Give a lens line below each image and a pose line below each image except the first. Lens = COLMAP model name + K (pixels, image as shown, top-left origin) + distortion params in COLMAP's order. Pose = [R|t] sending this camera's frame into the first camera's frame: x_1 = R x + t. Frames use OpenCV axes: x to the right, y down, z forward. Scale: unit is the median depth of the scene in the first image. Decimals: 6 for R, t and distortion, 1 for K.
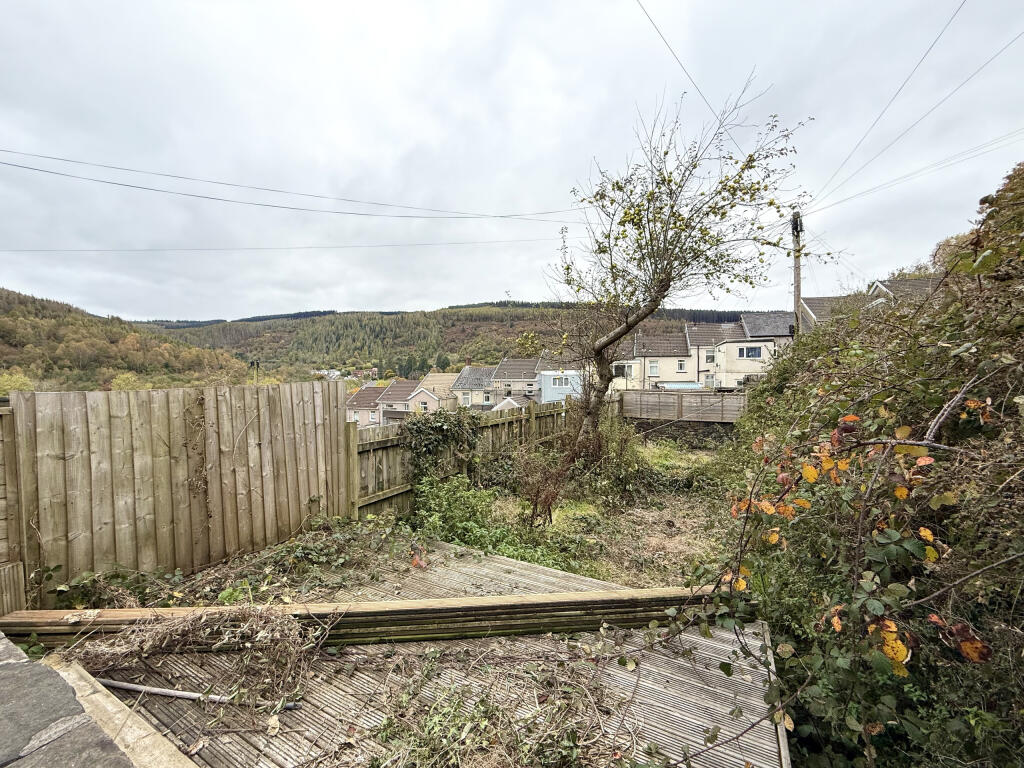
lens RADIAL K [[410.0, 0, 509.4], [0, 410.0, 382.8], [0, 0, 1]] dist [0.001910, 0.000260]
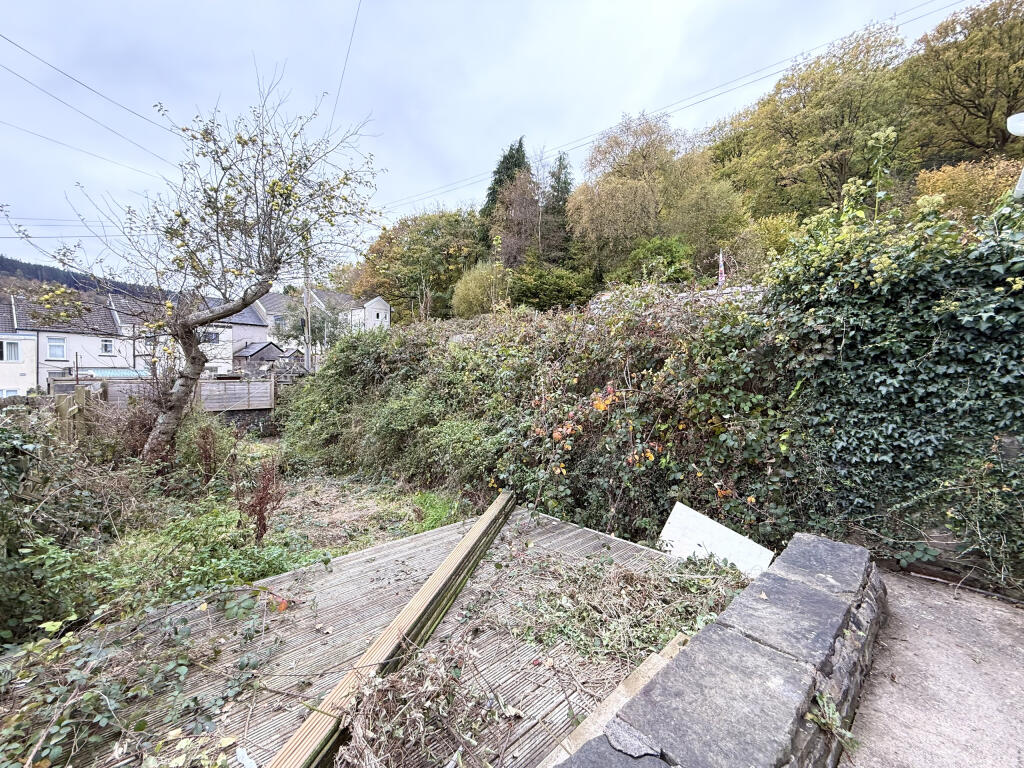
lens RADIAL K [[410.0, 0, 509.4], [0, 410.0, 382.8], [0, 0, 1]] dist [0.001910, 0.000260]
pose [[0.325140, -0.028676, 0.945231, -0.319781], [-0.001996, 0.999517, 0.031010, 0.001222], [-0.945664, -0.011969, 0.324926, 0.150884]]
